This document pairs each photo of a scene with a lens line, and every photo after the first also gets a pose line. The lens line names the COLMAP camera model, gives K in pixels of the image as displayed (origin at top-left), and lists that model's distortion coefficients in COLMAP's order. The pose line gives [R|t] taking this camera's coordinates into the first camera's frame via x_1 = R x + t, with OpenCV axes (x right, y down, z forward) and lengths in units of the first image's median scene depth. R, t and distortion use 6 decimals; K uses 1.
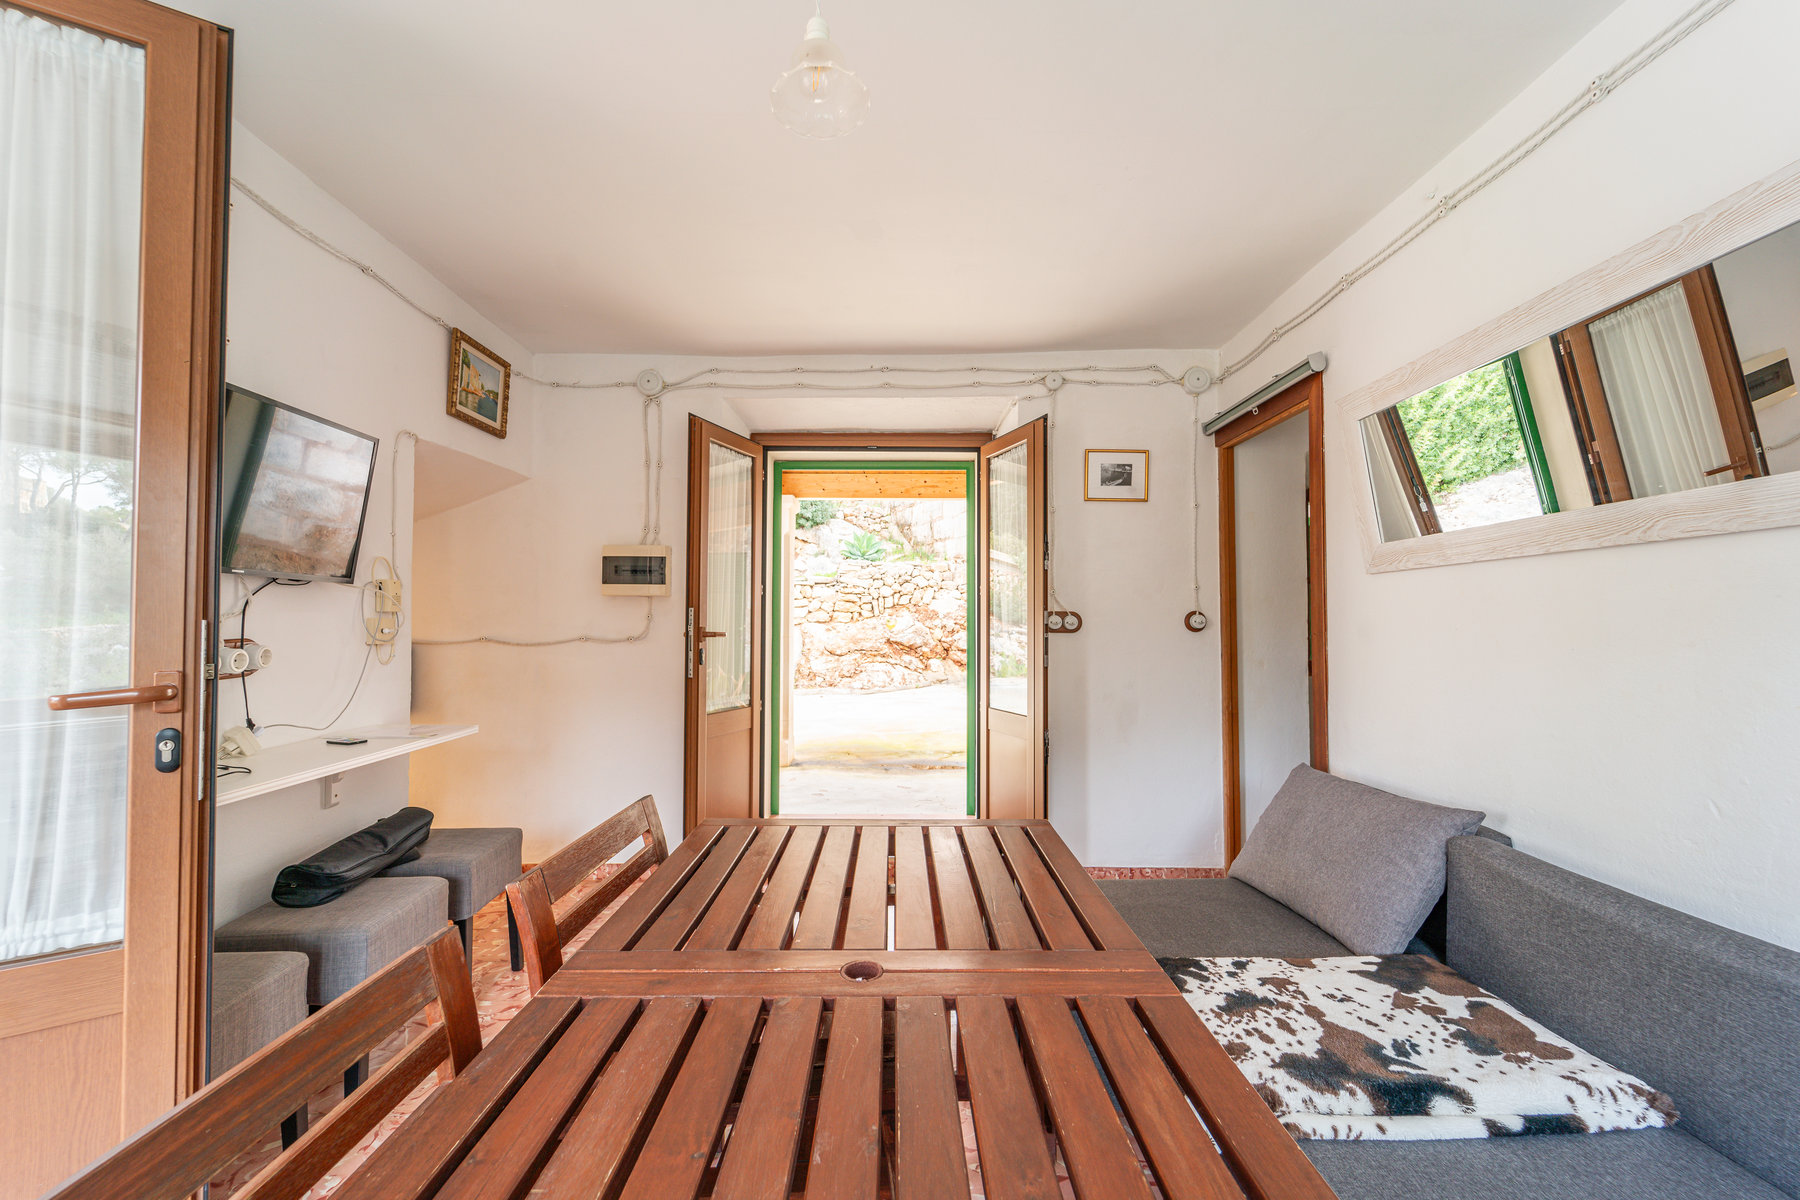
lens RADIAL K [[730.3, 0, 895.4], [0, 730.3, 604.1], [0, 0, 1]] dist [-0.001031, -0.000489]
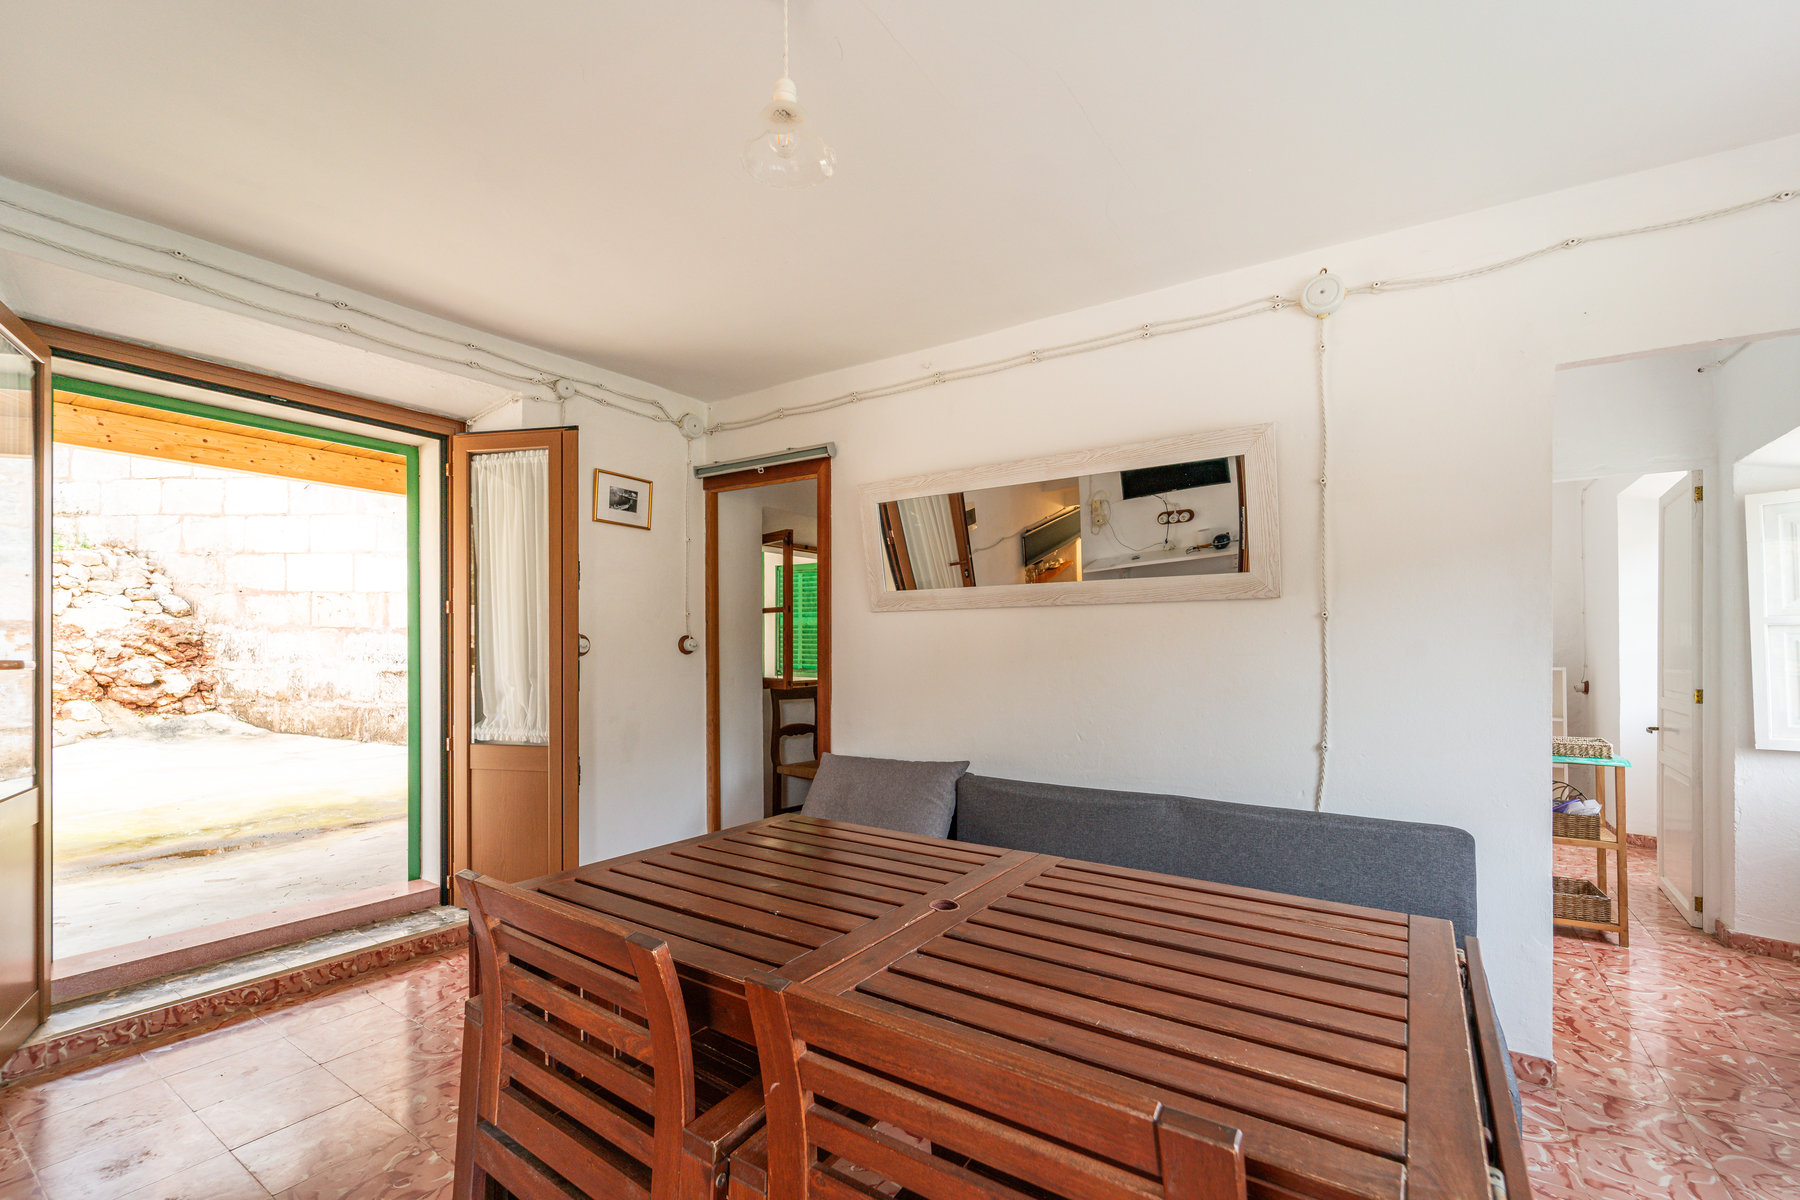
lens RADIAL K [[728.5, 0, 942.7], [0, 728.5, 646.4], [0, 0, 1]] dist [-0.001329, -0.000367]
pose [[0.549852, 0.001807, 0.835260, -0.326766], [-0.023863, 0.999623, 0.013547, 0.001953], [-0.834921, -0.027380, 0.549688, 0.077260]]
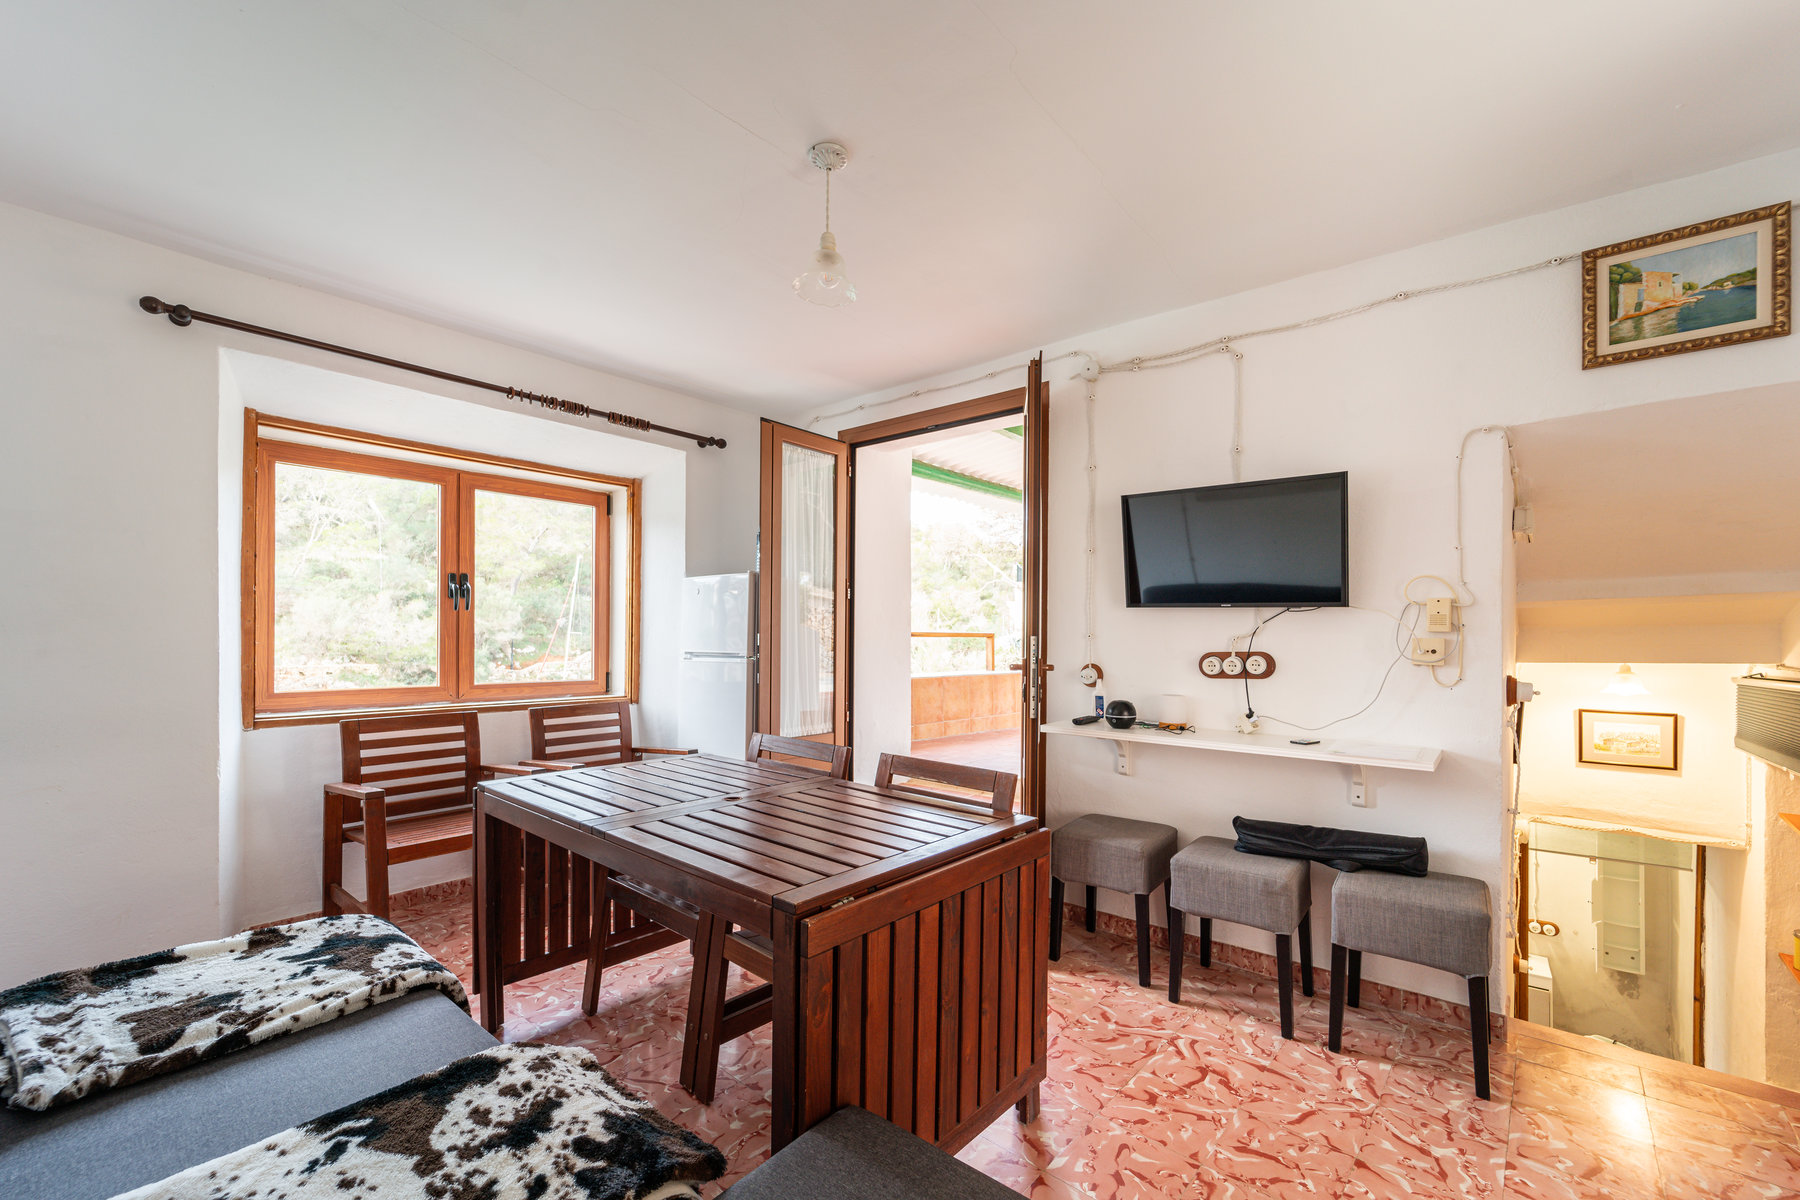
lens RADIAL K [[740.4, 0, 909.5], [0, 740.4, 646.1], [0, 0, 1]] dist [-0.001775, -0.000430]
pose [[-0.657400, 0.004834, -0.753526, 0.377733], [0.007763, 0.999970, -0.000358, 0.019056], [0.753502, -0.006085, -0.657418, 0.861960]]
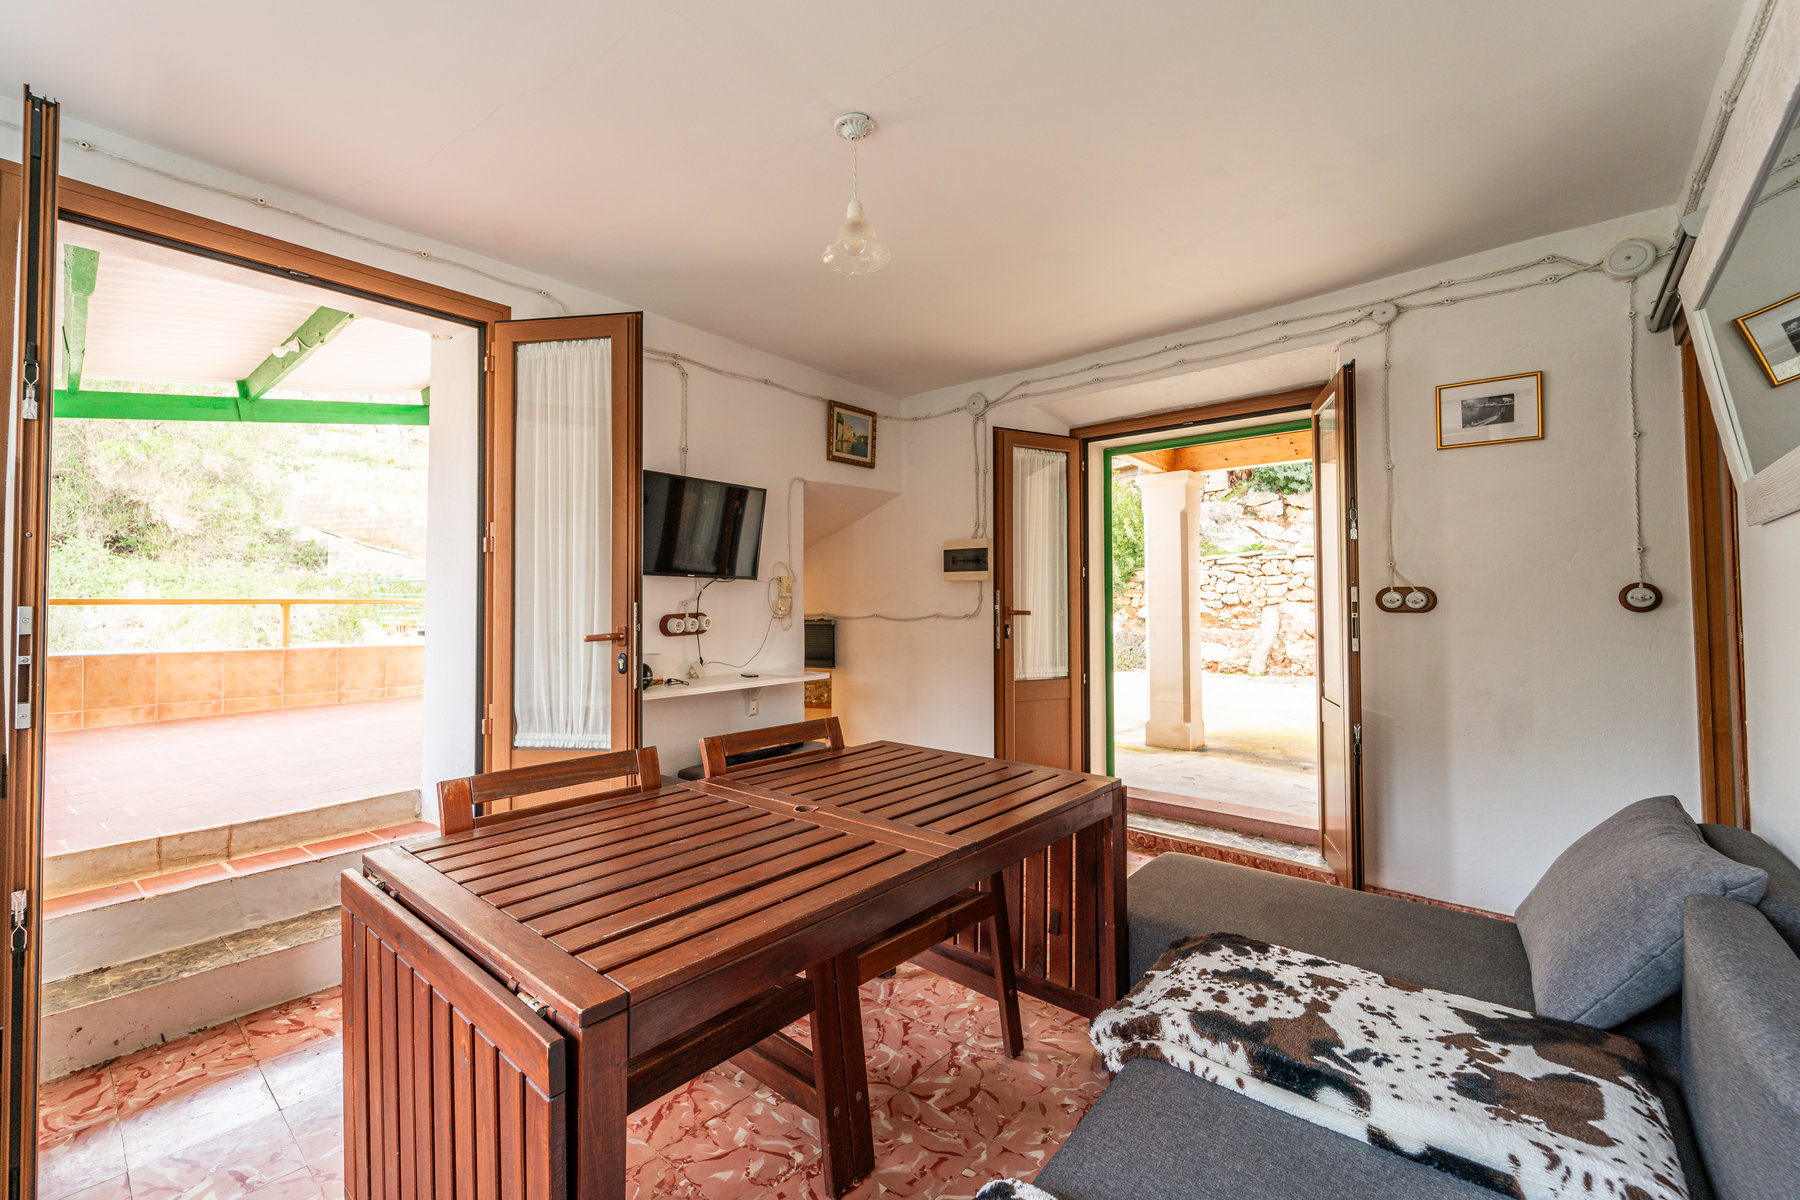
lens RADIAL K [[746.3, 0, 848.4], [0, 746.3, 583.9], [0, 0, 1]] dist [-0.000456, -0.000229]
pose [[0.736172, -0.022419, -0.676423, 0.368454], [0.022331, 0.999712, -0.008831, 0.000232], [0.676426, -0.008604, 0.736460, -0.060258]]
